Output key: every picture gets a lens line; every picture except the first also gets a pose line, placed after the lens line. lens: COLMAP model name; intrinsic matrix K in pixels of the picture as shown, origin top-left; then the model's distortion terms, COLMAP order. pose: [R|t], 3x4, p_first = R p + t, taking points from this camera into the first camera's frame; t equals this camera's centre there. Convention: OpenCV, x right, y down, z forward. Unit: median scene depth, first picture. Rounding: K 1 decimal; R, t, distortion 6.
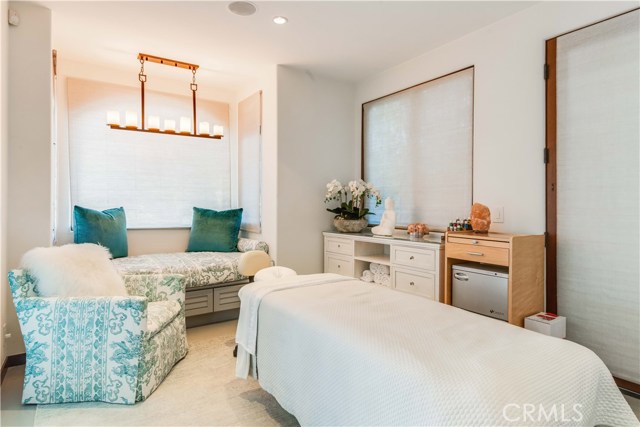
lens RADIAL K [[356.6, 0, 319.9], [0, 356.6, 203.4], [0, 0, 1]] dist [-0.000009, -0.000317]
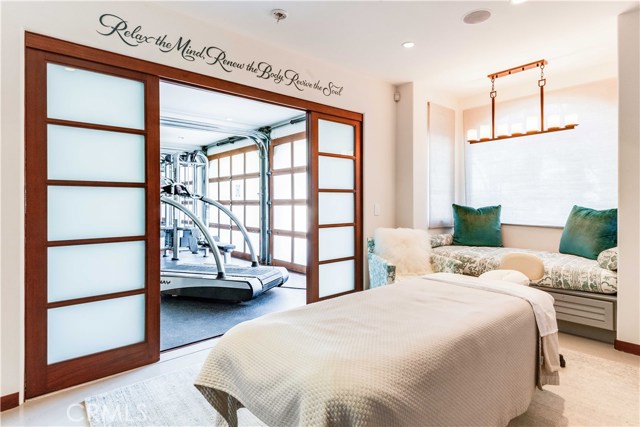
lens RADIAL K [[326.0, 0, 325.4], [0, 326.0, 204.9], [0, 0, 1]] dist [-0.003000, -0.001882]
pose [[0.122233, 0.004411, -0.992492, 0.462118], [0.005616, 0.999971, 0.005136, 0.000998], [0.992485, -0.006202, 0.122205, 0.298855]]
